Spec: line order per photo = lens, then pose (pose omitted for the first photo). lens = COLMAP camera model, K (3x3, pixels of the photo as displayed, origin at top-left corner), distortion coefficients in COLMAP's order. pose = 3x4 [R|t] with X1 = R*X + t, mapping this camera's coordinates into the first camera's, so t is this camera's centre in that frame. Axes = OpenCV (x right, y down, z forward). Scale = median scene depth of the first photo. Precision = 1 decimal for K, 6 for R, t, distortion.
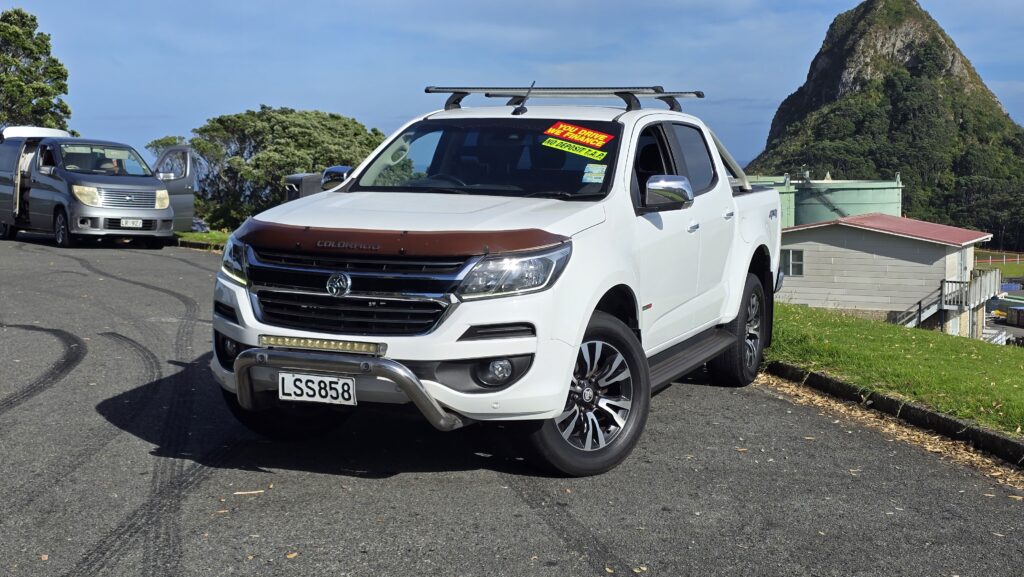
lens RADIAL K [[1365.4, 0, 496.1], [0, 1365.4, 286.4], [0, 0, 1]] dist [0.232546, -0.806844]
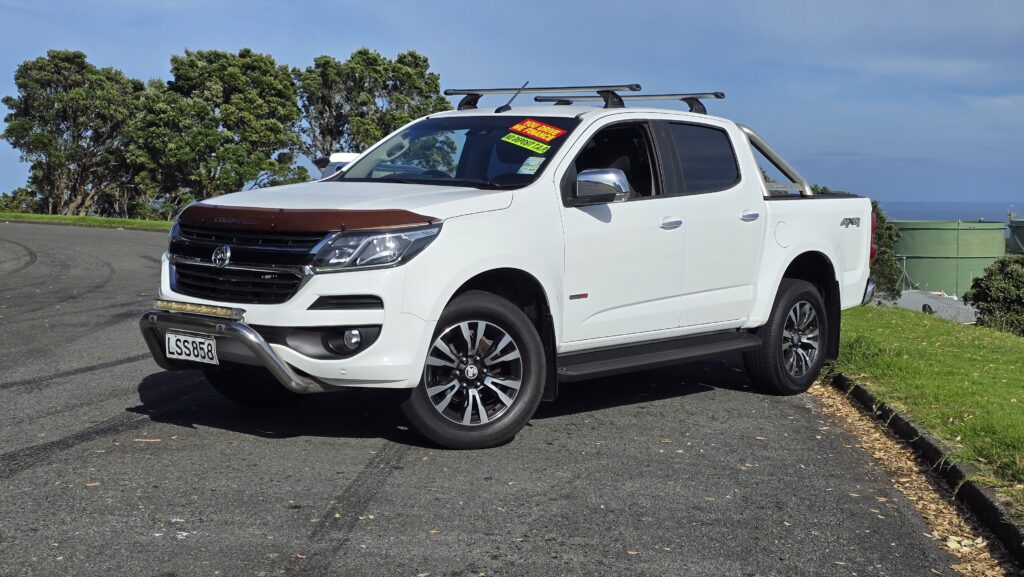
lens RADIAL K [[1365.4, 0, 496.1], [0, 1365.4, 286.4], [0, 0, 1]] dist [0.232546, -0.806844]
pose [[0.956158, 0.030015, -0.291309, 0.388503], [-0.037816, 0.999060, -0.021185, 0.035229], [0.290400, 0.031272, 0.956394, 0.004799]]
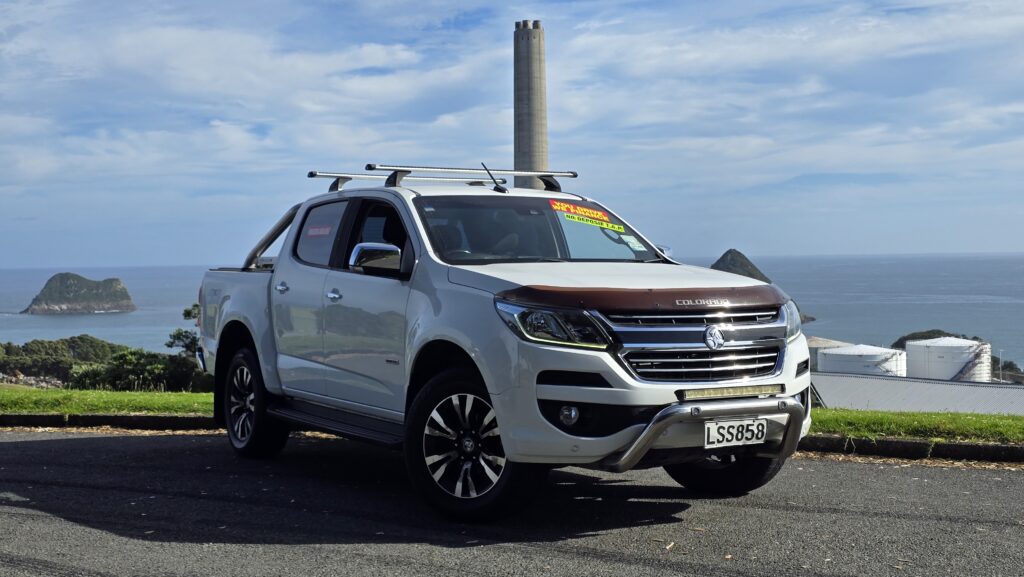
lens RADIAL K [[1365.4, 0, 496.1], [0, 1365.4, 286.4], [0, 0, 1]] dist [0.232546, -0.806844]
pose [[0.609474, -0.028403, 0.792297, -1.002900], [0.093079, 0.995010, -0.035931, -0.017412], [-0.787323, 0.095645, 0.609077, 0.432428]]
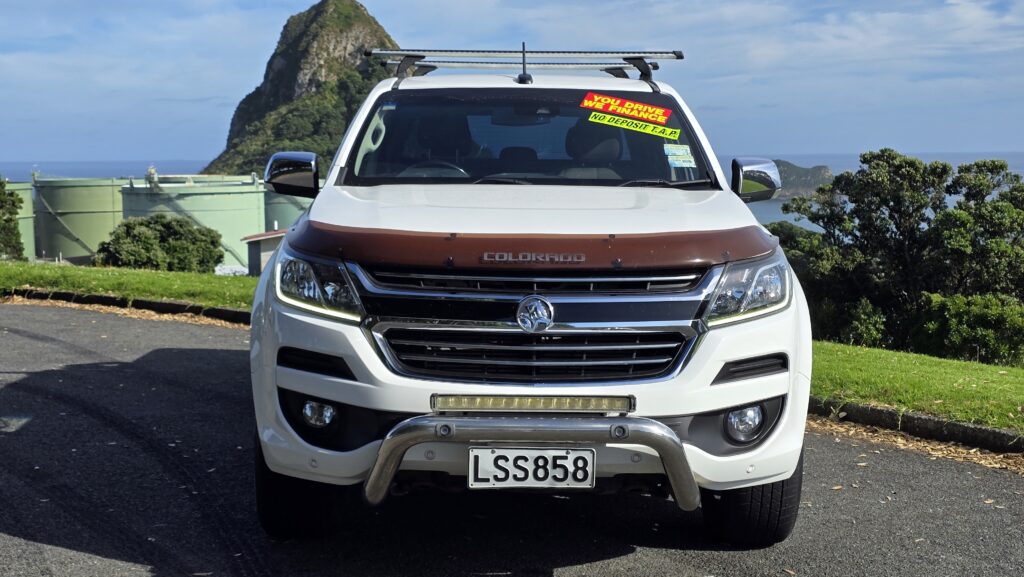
lens RADIAL K [[1365.4, 0, 496.1], [0, 1365.4, 286.4], [0, 0, 1]] dist [0.232546, -0.806844]
pose [[0.924574, -0.044055, 0.378447, -0.365009], [0.043942, 0.998994, 0.008939, -0.020830], [-0.378460, 0.008365, 0.925580, 0.339041]]
